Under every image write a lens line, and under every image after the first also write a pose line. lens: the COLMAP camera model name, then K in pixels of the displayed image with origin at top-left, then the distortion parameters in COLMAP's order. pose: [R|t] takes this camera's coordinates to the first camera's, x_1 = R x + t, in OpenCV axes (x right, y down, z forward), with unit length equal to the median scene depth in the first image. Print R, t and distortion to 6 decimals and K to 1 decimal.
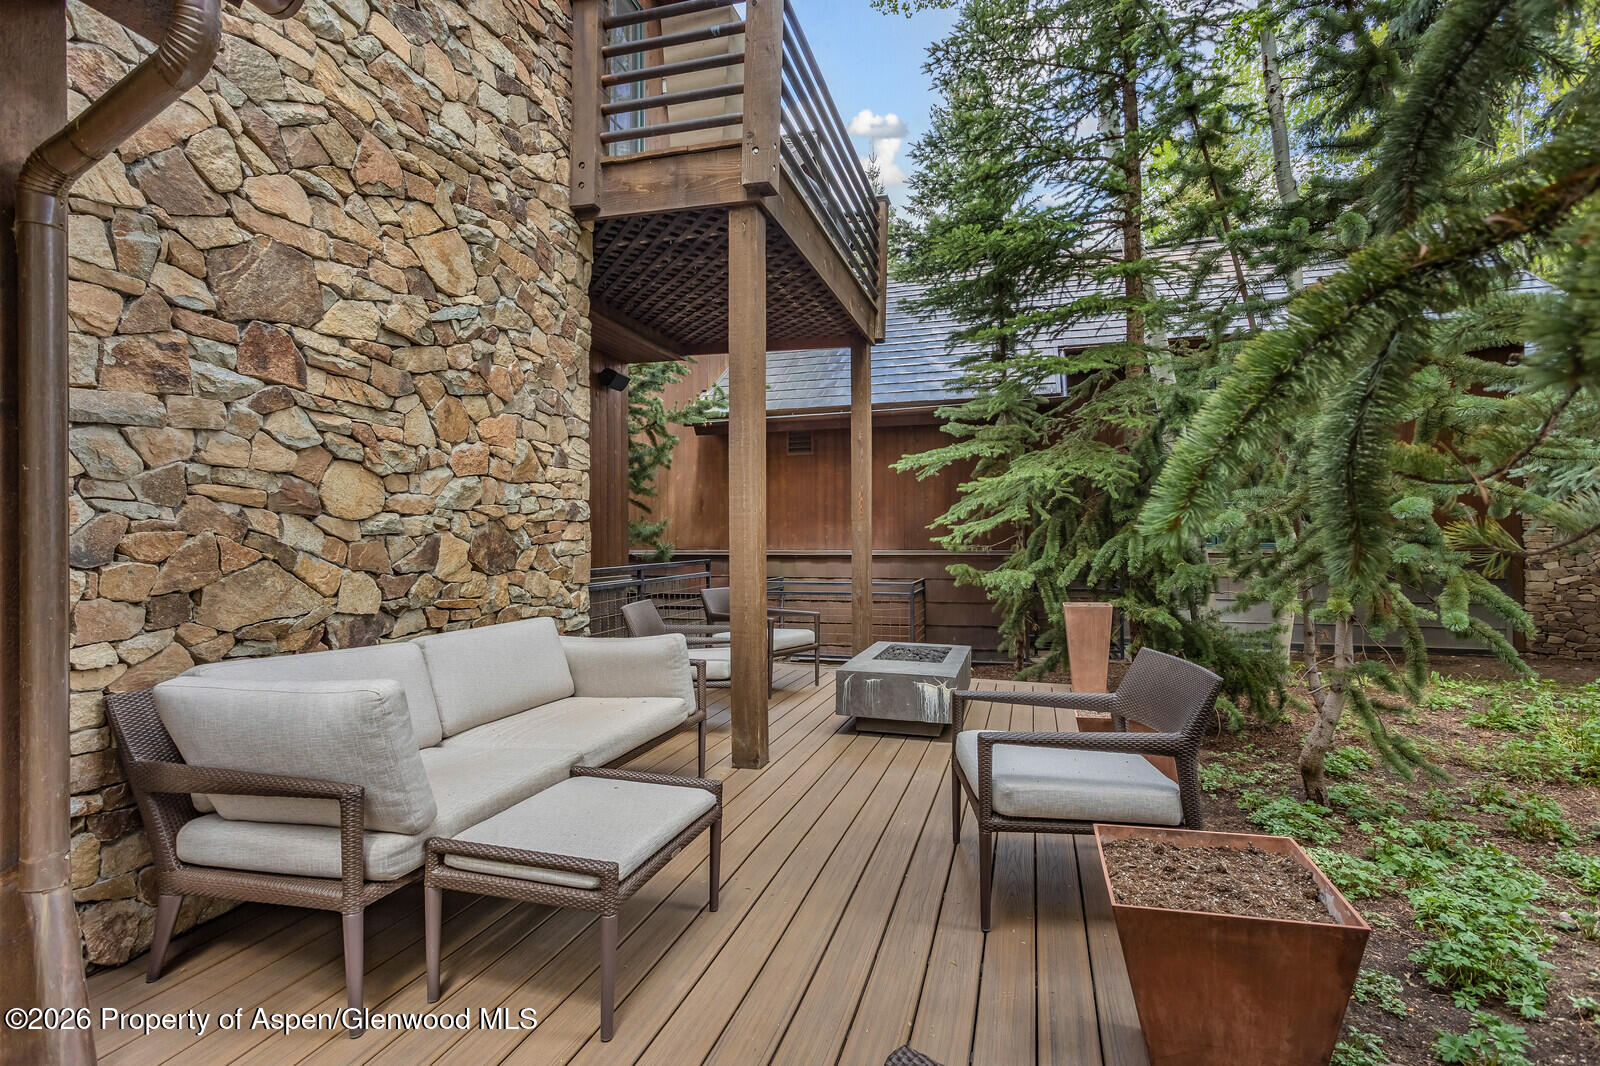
lens RADIAL K [[797.2, 0, 800.3], [0, 797.2, 536.1], [0, 0, 1]] dist [-0.001020, 0.000015]
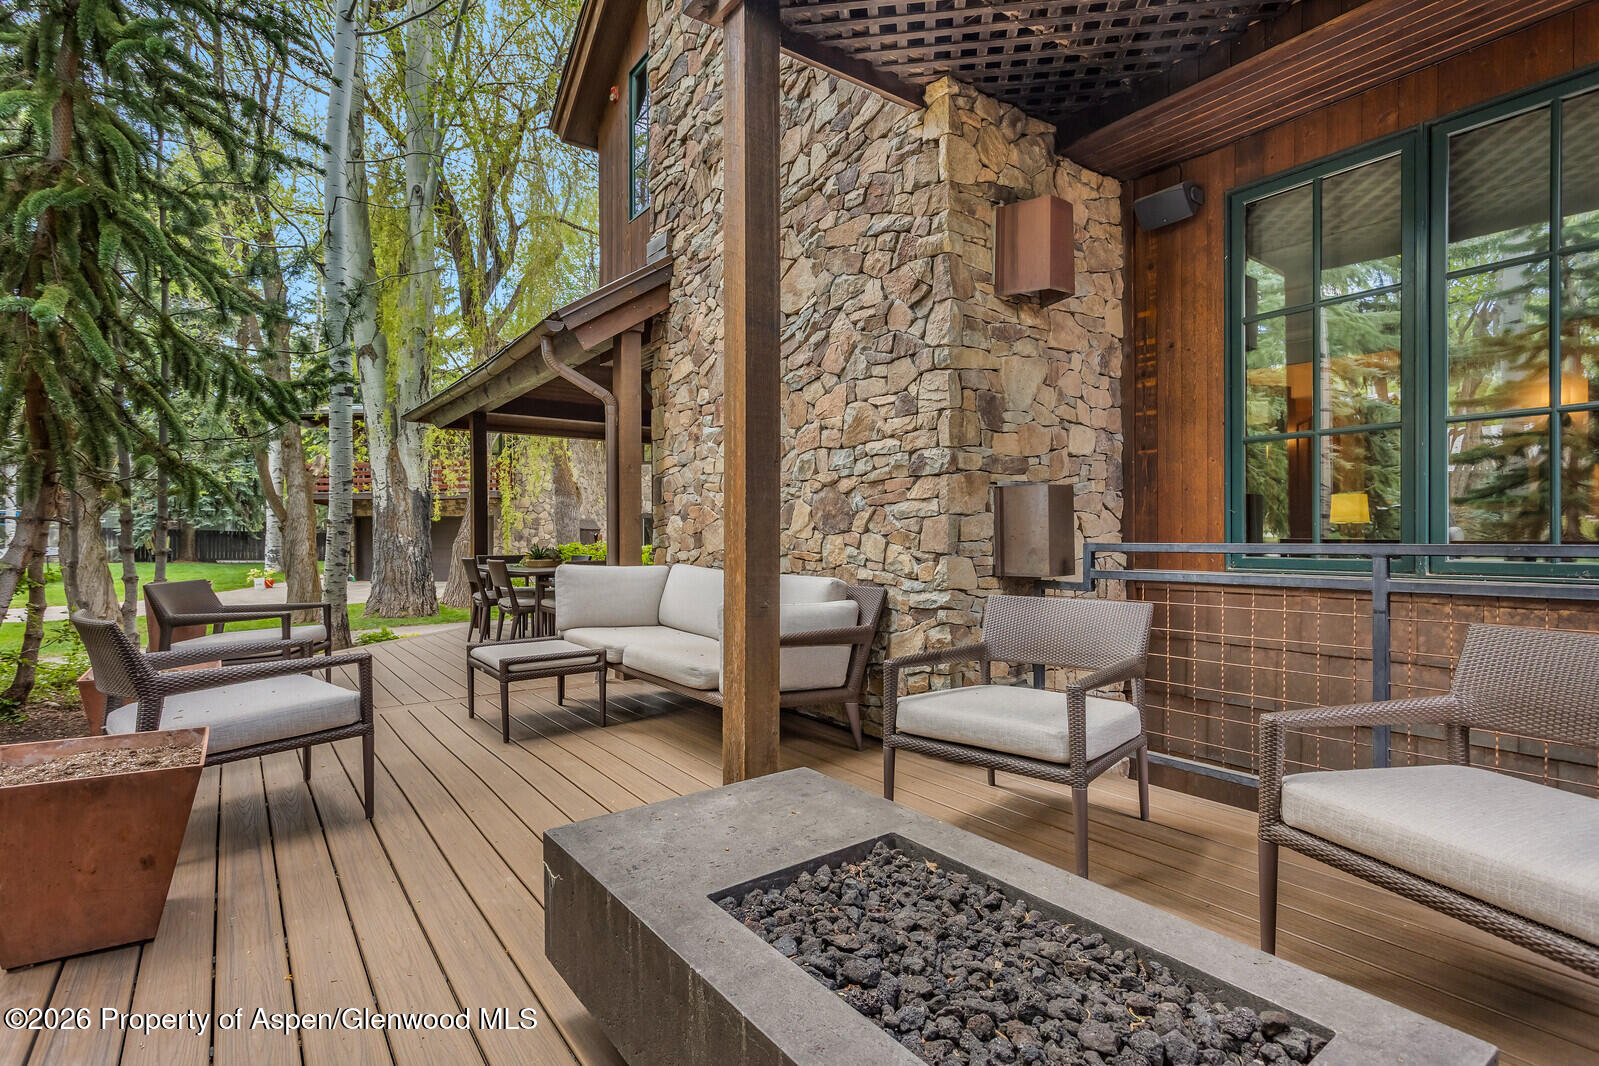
lens RADIAL K [[796.7, 0, 800.4], [0, 796.7, 534.8], [0, 0, 1]] dist [-0.001020, 0.000015]
pose [[-0.619727, 0.004416, -0.784805, 0.495766], [0.003976, 0.999989, 0.002488, 0.044312], [0.784807, -0.001579, -0.619738, 1.594812]]
